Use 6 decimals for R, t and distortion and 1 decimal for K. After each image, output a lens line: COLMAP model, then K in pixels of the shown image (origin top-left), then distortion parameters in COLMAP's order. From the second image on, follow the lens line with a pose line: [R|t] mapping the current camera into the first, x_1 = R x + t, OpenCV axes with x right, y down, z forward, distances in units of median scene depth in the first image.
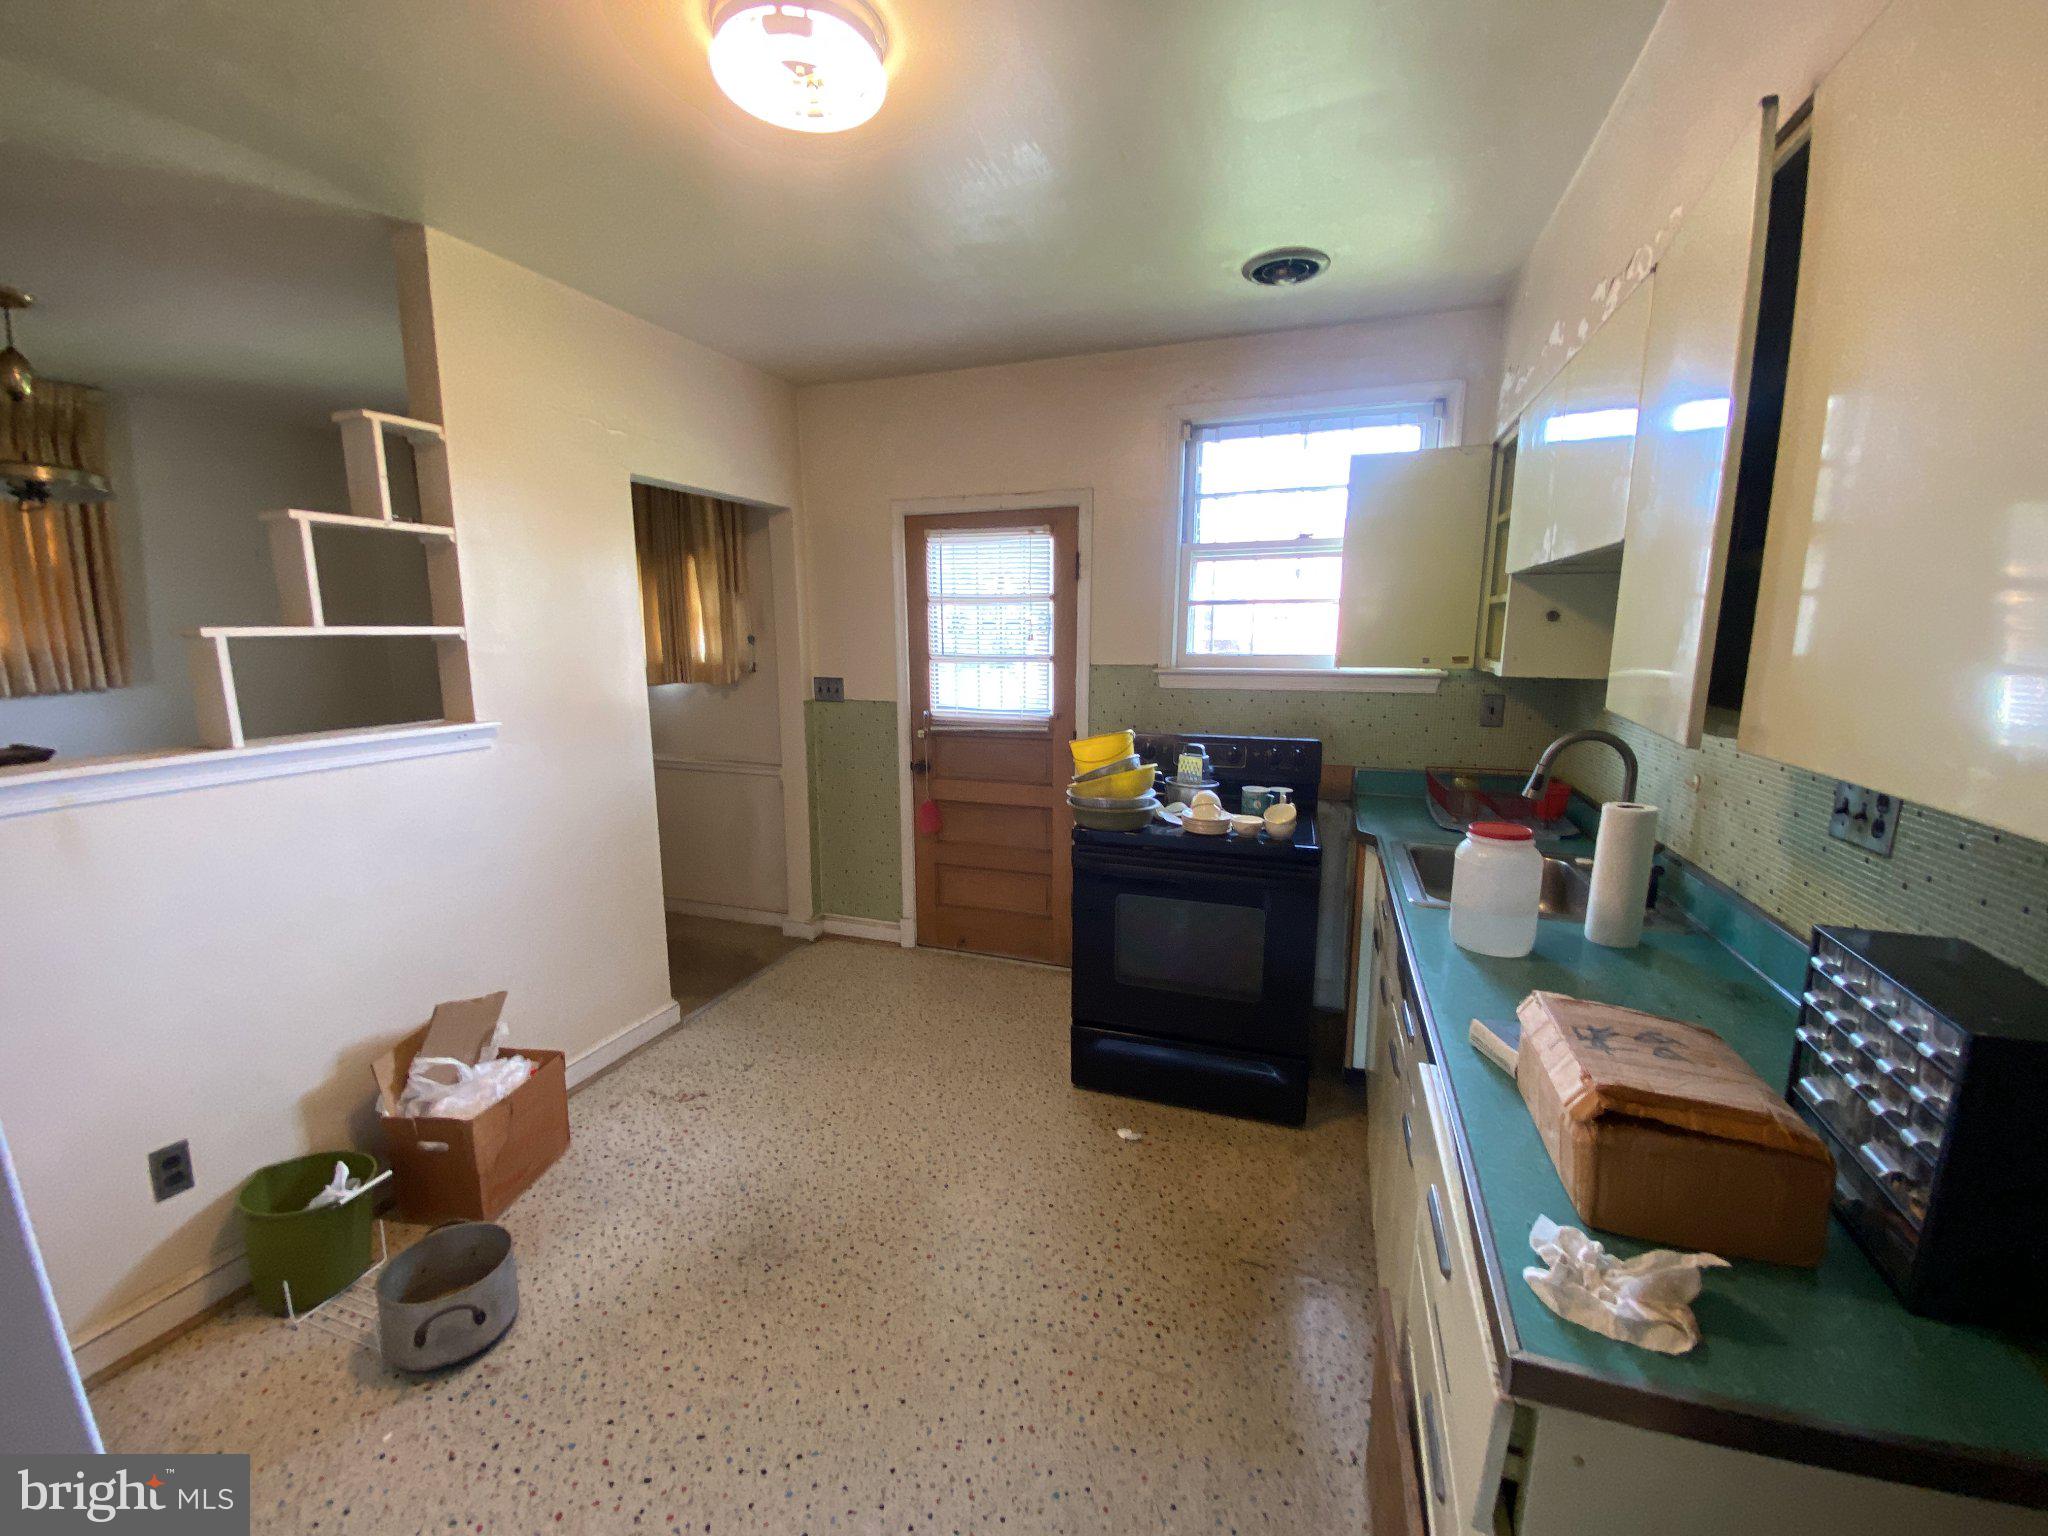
lens RADIAL K [[828.4, 0, 1032.4], [0, 828.4, 766.3], [0, 0, 1]] dist [0.000271, -0.011885]
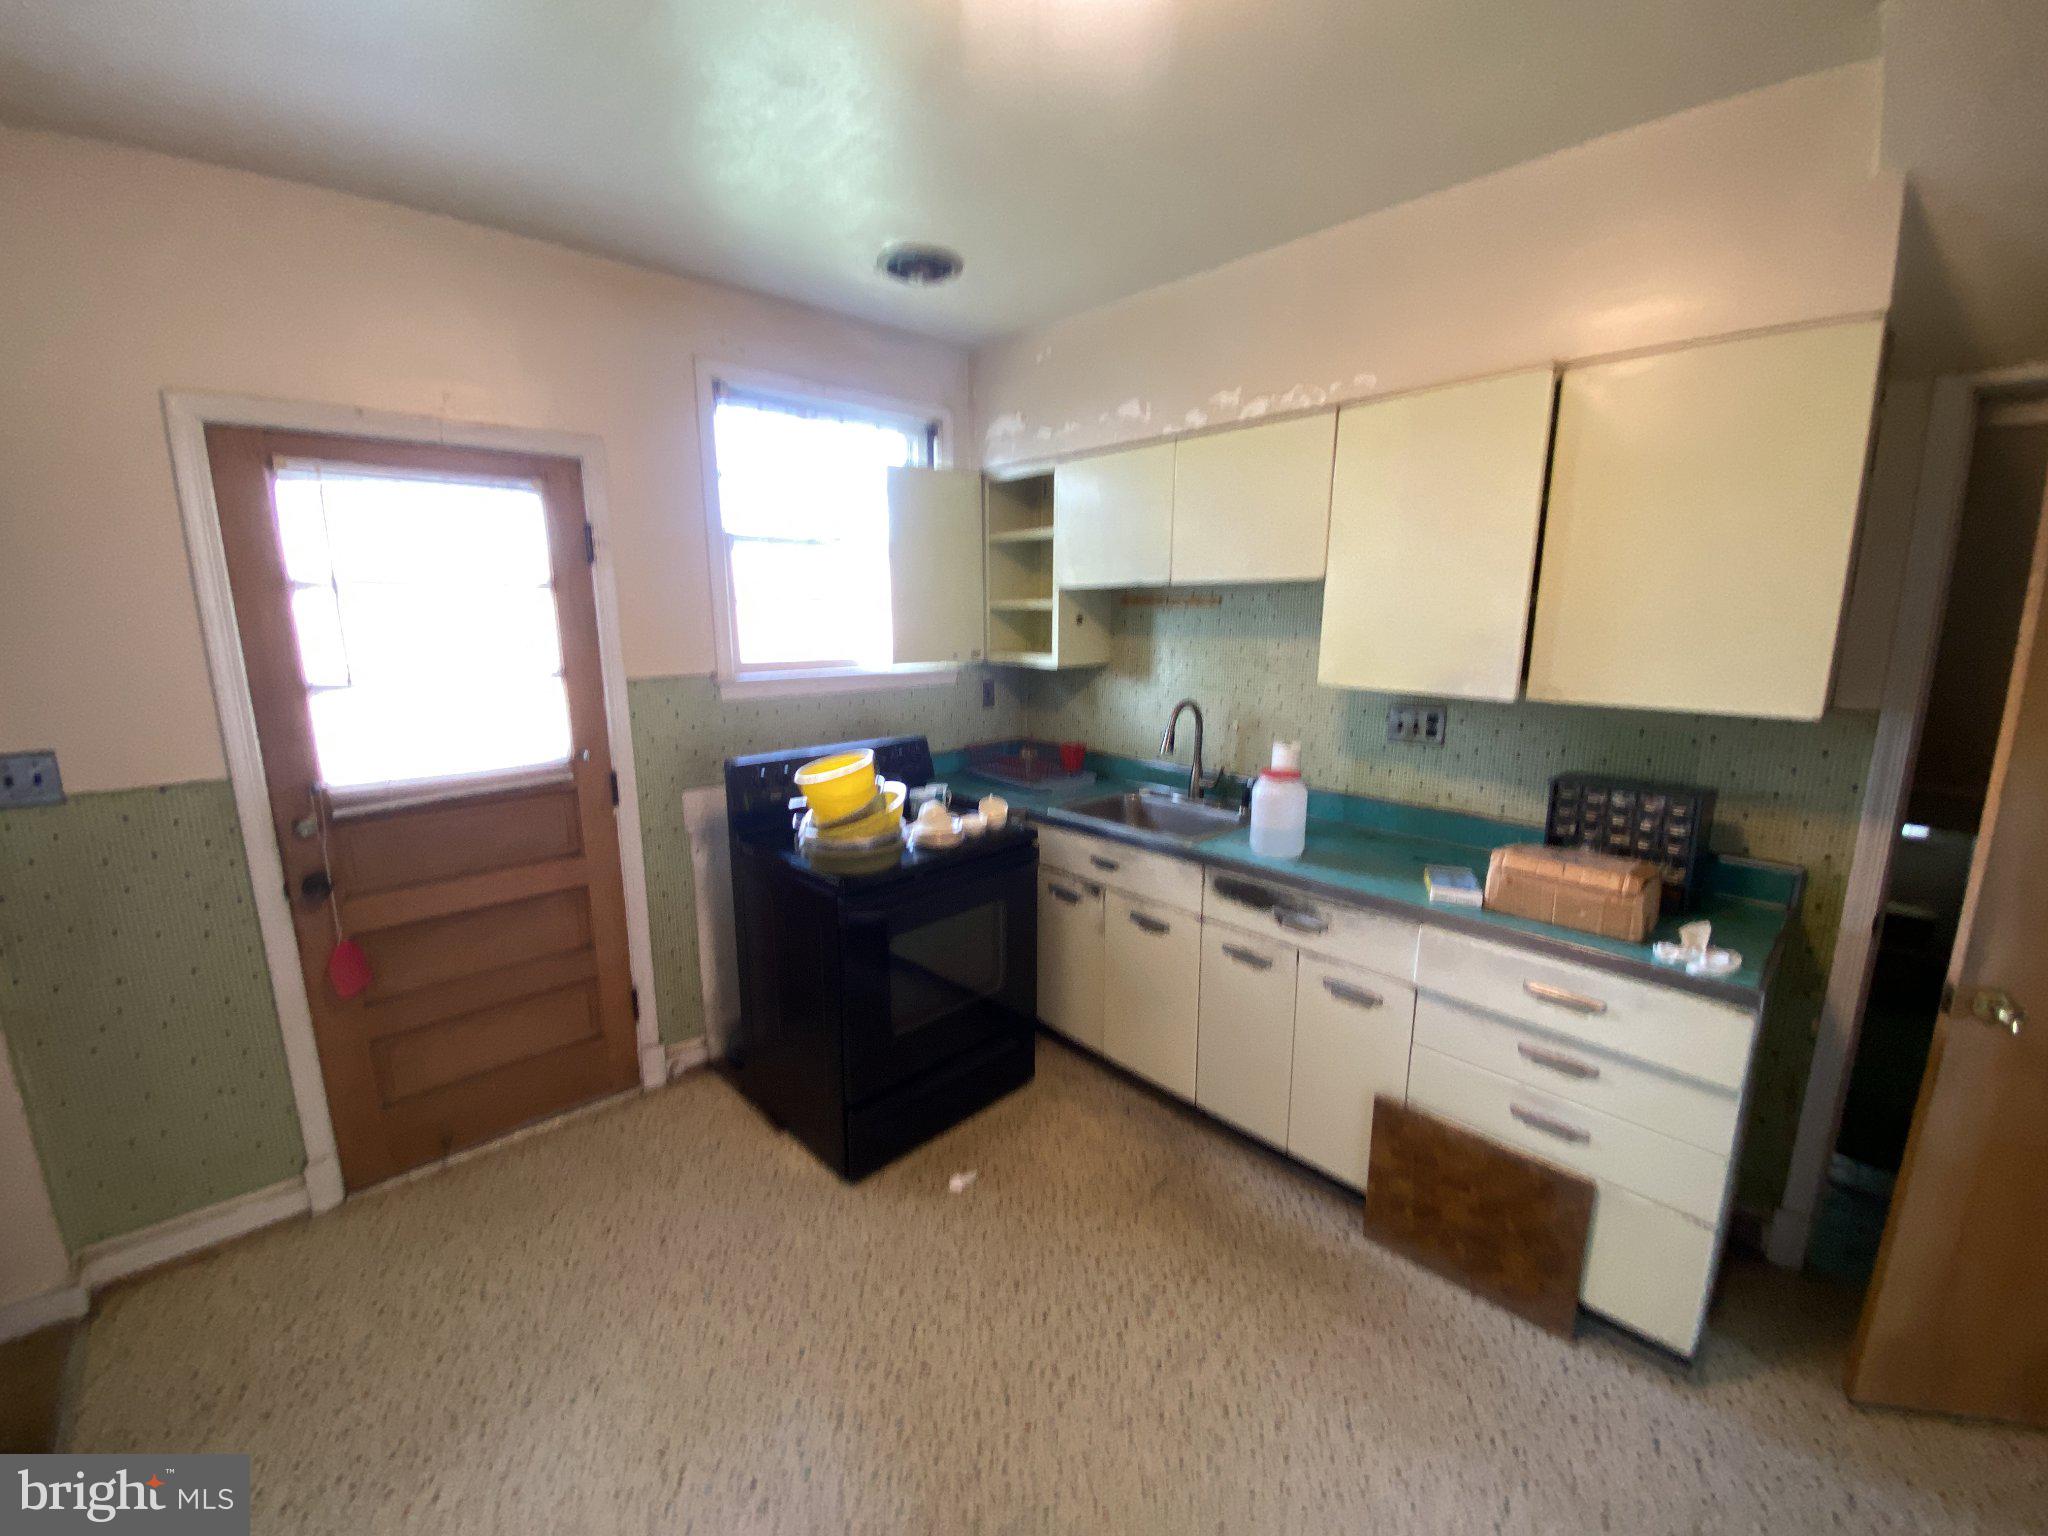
lens RADIAL K [[828.4, 0, 1032.4], [0, 828.4, 766.3], [0, 0, 1]] dist [0.000271, -0.011885]
pose [[0.426189, -0.167433, 0.889005, -0.445160], [0.137563, 0.983289, 0.119243, -0.085364], [-0.894114, 0.071474, 0.442099, 0.357336]]
